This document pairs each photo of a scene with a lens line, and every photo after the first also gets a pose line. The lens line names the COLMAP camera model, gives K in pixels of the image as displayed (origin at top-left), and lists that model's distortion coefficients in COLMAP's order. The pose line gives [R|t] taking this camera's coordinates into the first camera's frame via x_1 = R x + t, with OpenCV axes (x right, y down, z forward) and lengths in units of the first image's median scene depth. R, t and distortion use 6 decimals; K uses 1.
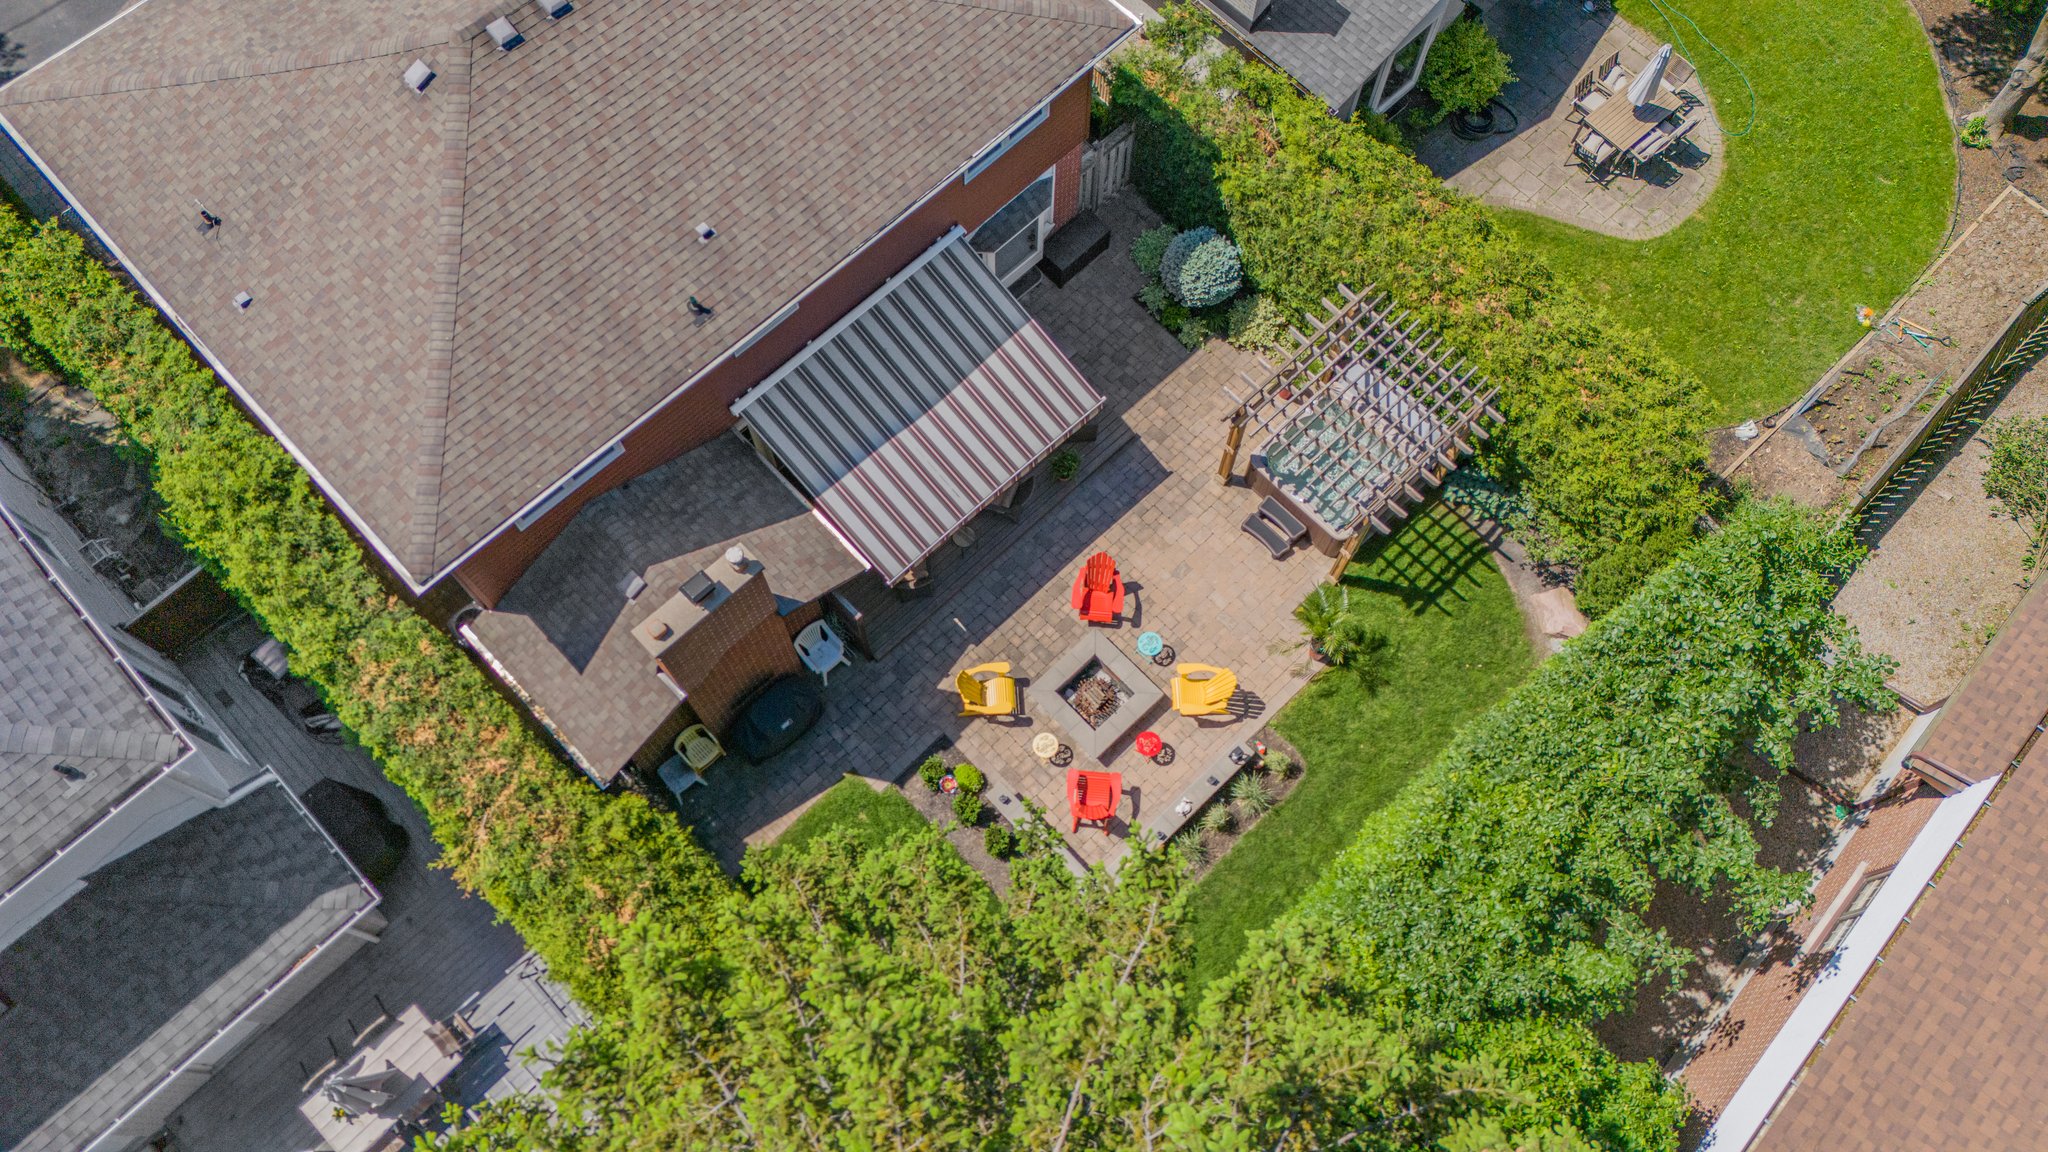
lens RADIAL K [[1490.1, 0, 1024.0], [0, 1490.1, 576.0], [0, 0, 1]] dist [0.106679, -0.144596]
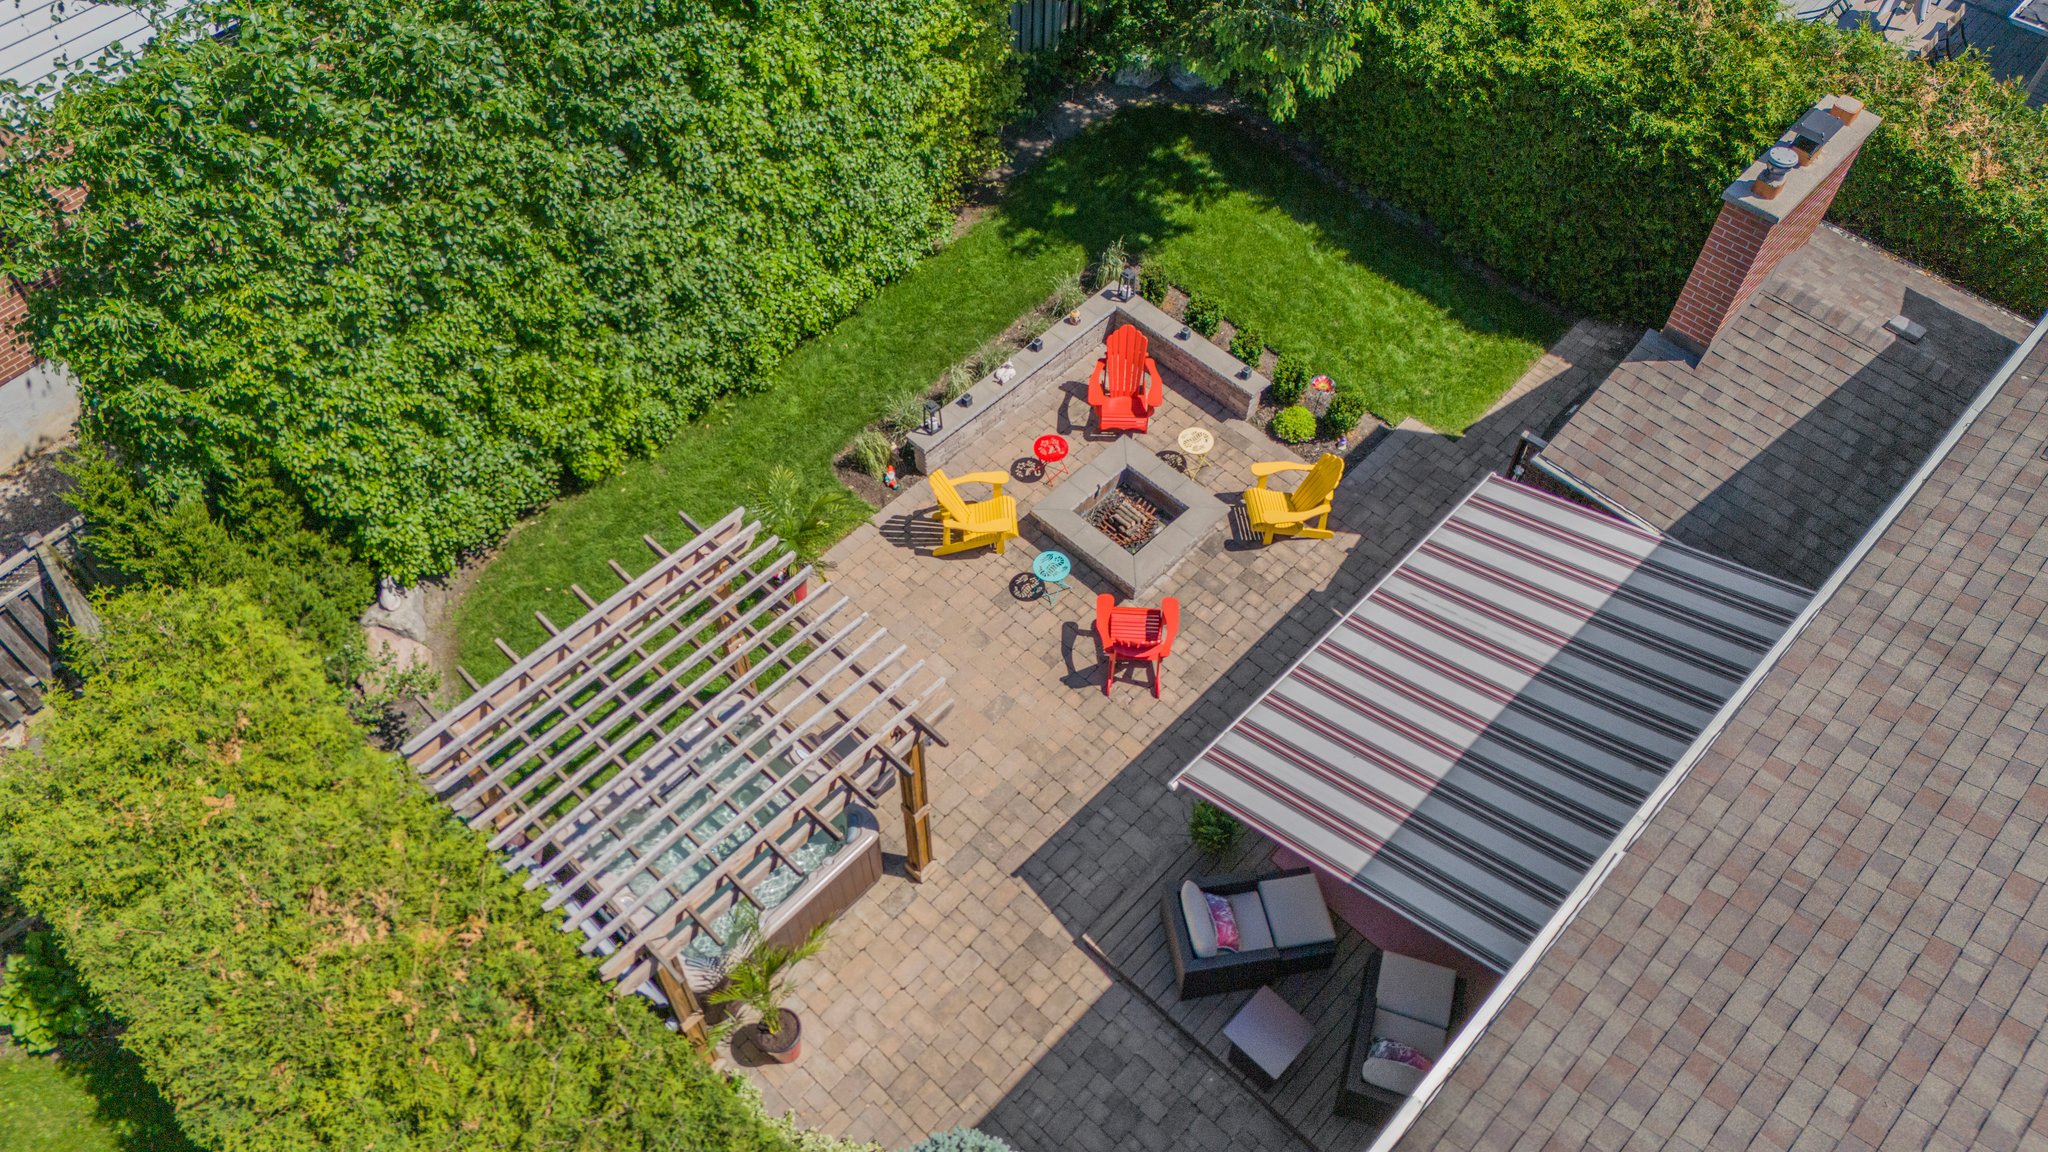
lens RADIAL K [[1490.1, 0, 1024.0], [0, 1490.1, 576.0], [0, 0, 1]] dist [0.106679, -0.144596]
pose [[-0.999224, 0.022114, -0.032588, 0.119971], [-0.039363, -0.534760, 0.844087, -0.514528], [0.001240, 0.844715, 0.535216, 0.666207]]
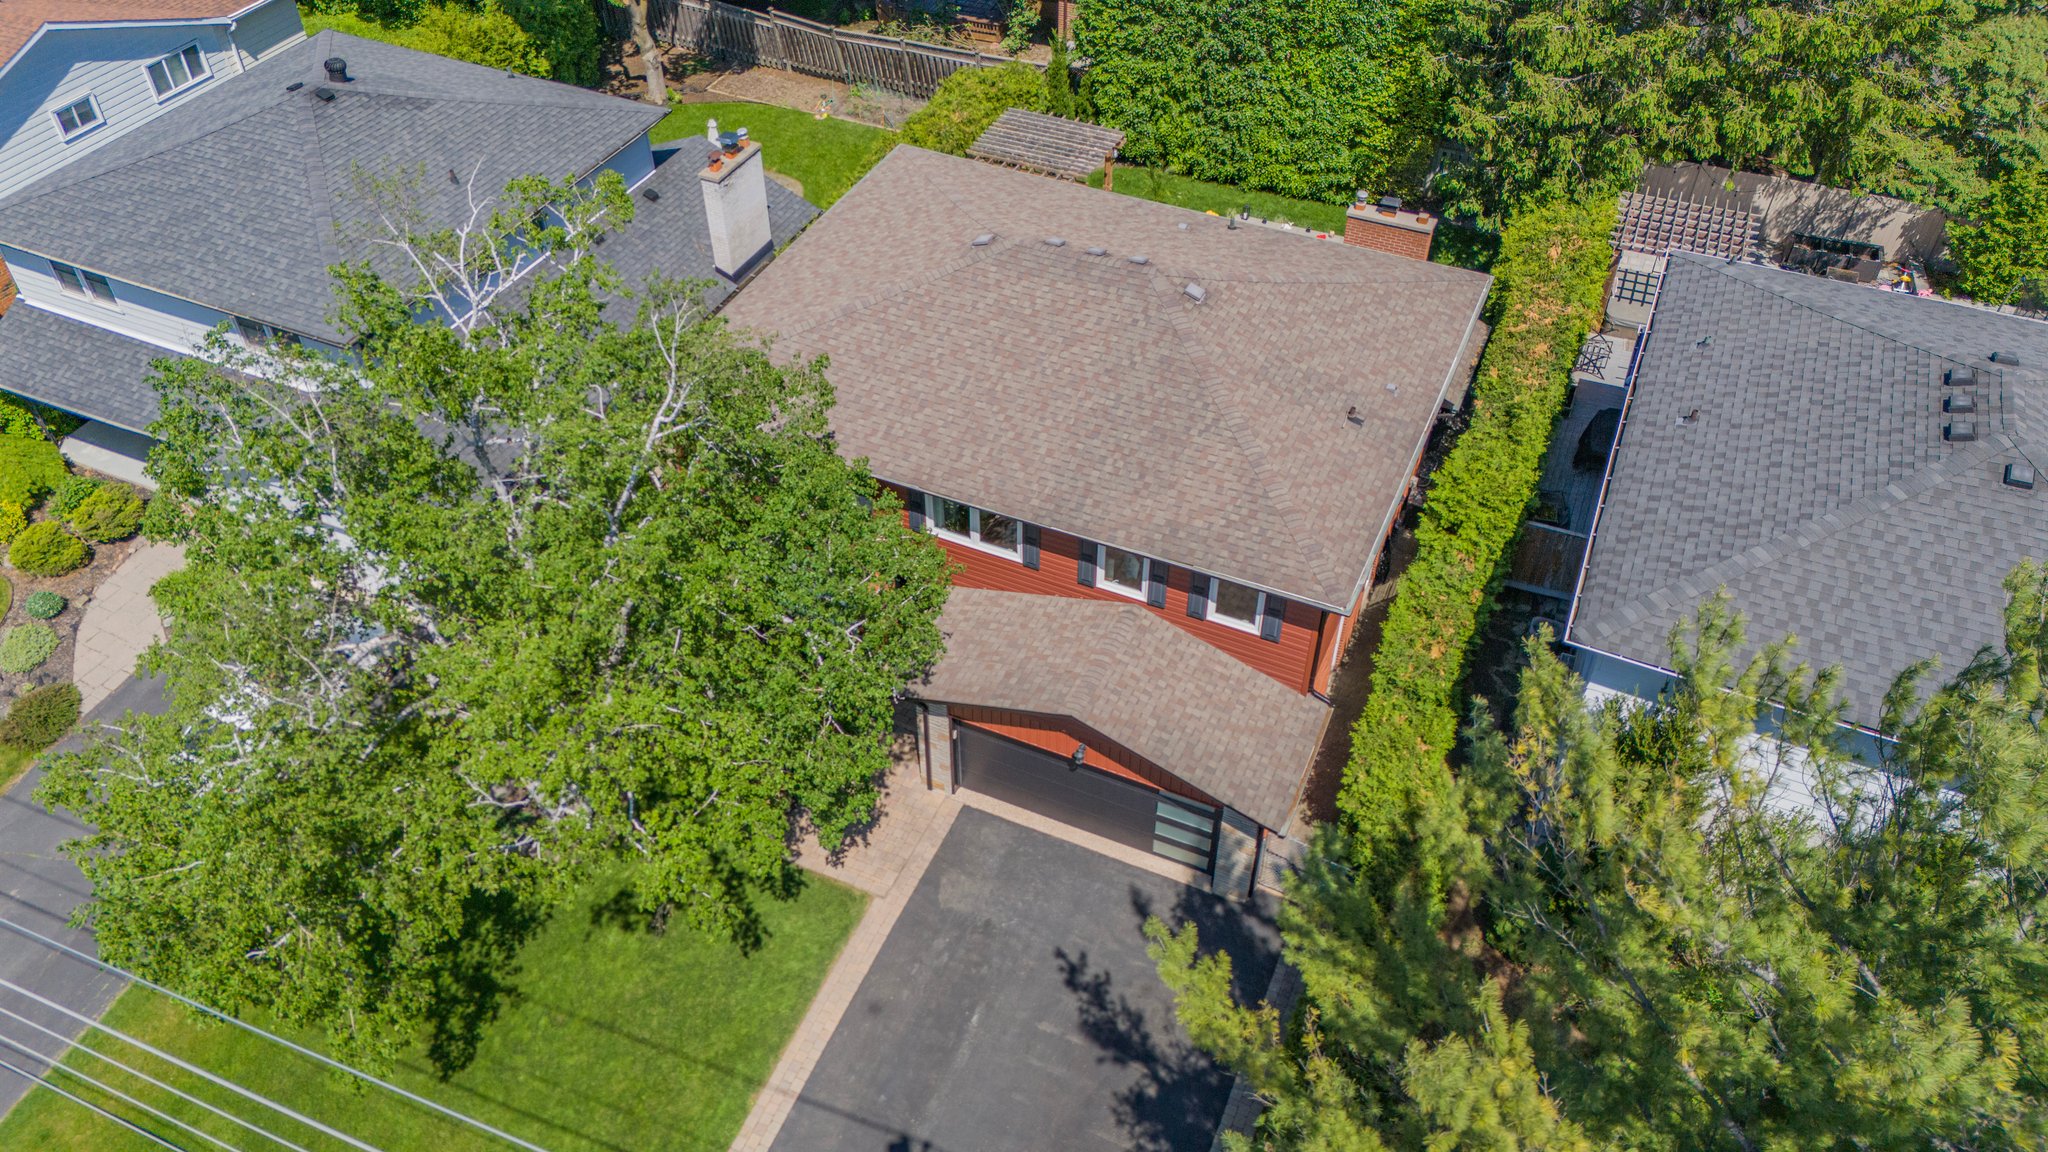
lens RADIAL K [[1490.1, 0, 1024.0], [0, 1490.1, 576.0], [0, 0, 1]] dist [0.106679, -0.144596]
pose [[-0.368929, -0.646628, 0.667655, -1.161510], [0.865943, 0.021855, 0.499665, -0.936546], [-0.337689, 0.762492, 0.551880, 0.439745]]
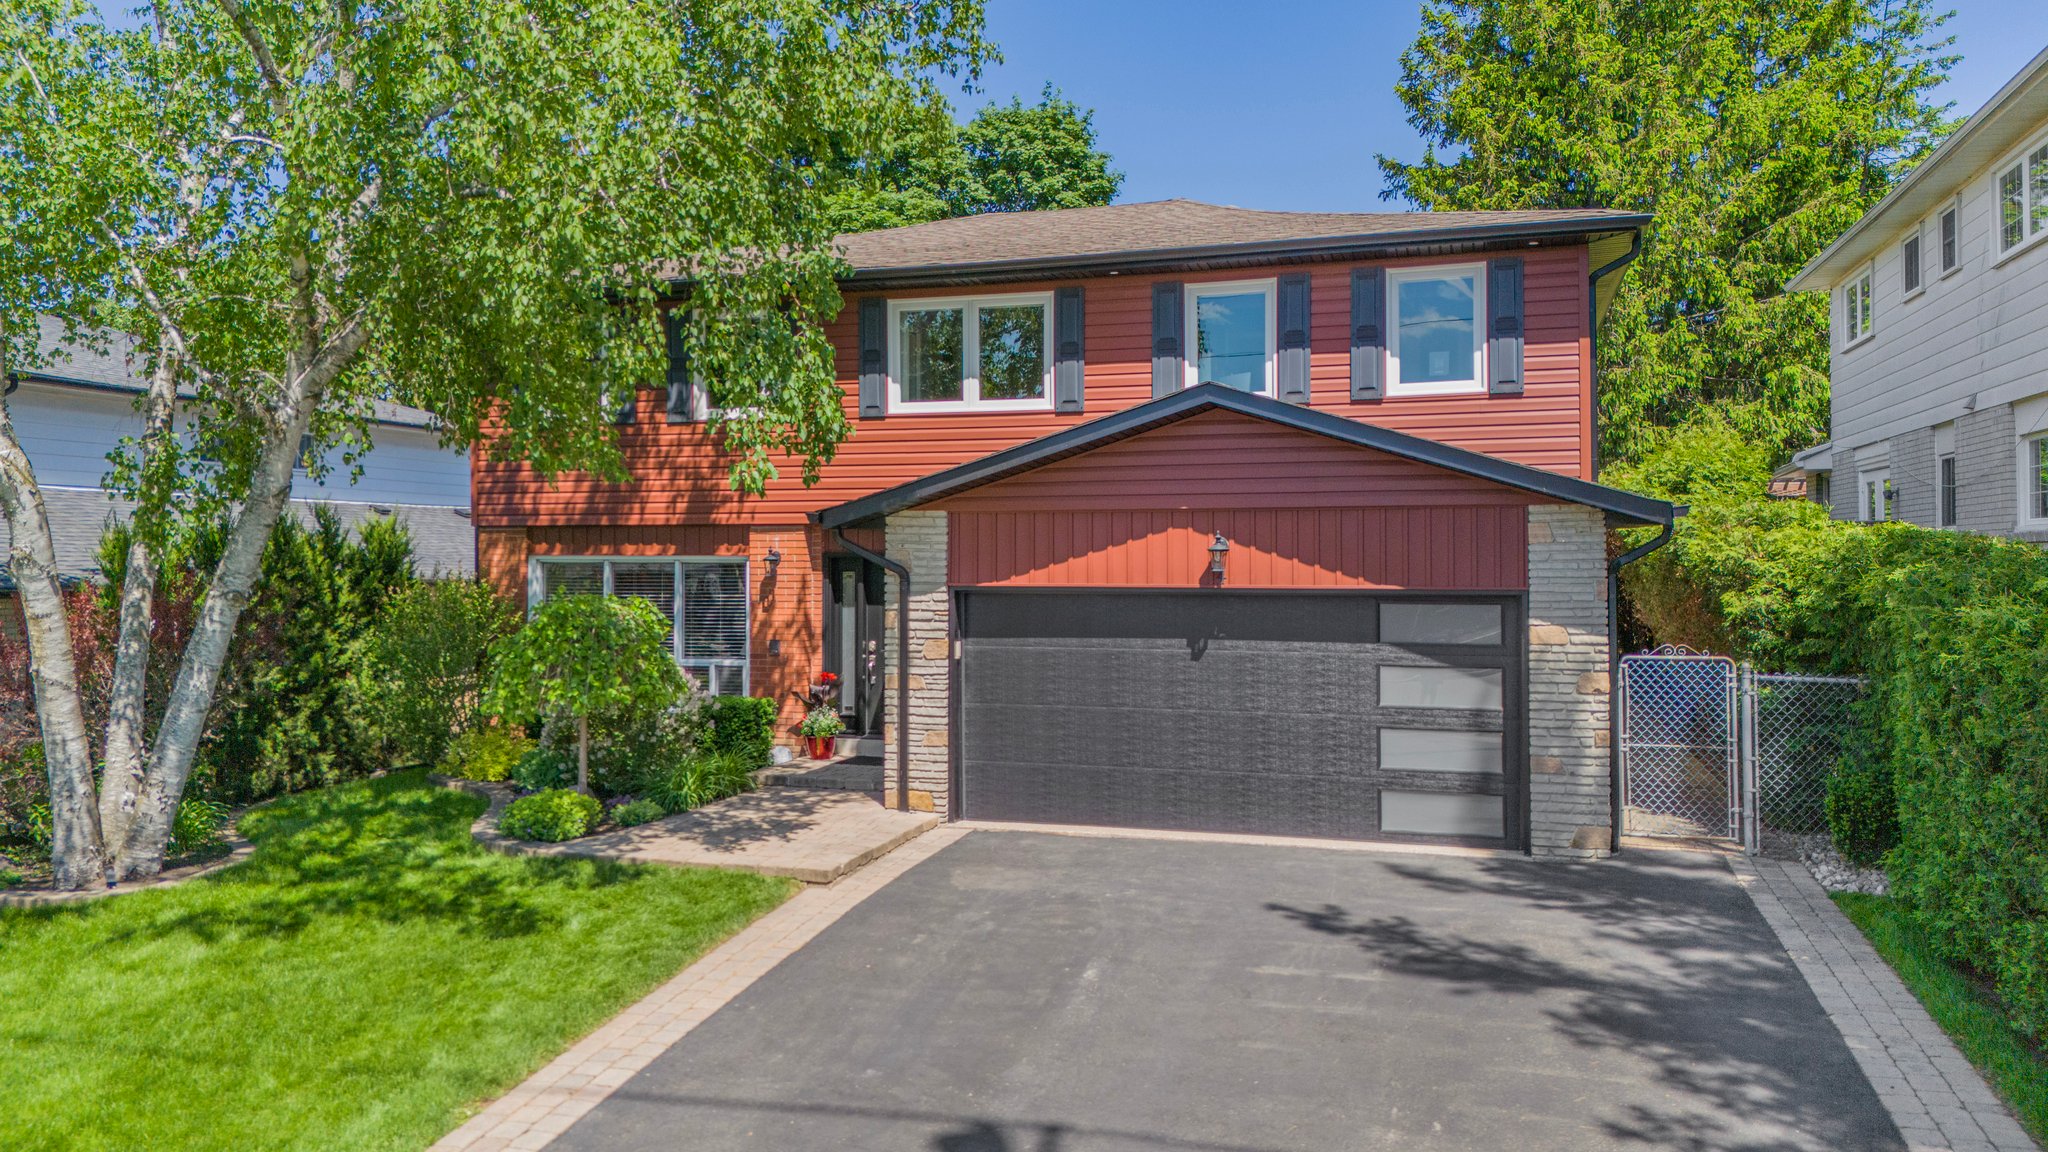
lens RADIAL K [[1484.9, 0, 1024.0], [0, 1484.9, 576.0], [0, 0, 1]] dist [0.076812, -0.073897]
pose [[-0.490628, -0.013849, 0.871259, -0.994847], [0.812127, 0.355113, 0.462974, -0.685770], [-0.315807, 0.934721, -0.162982, 1.197717]]
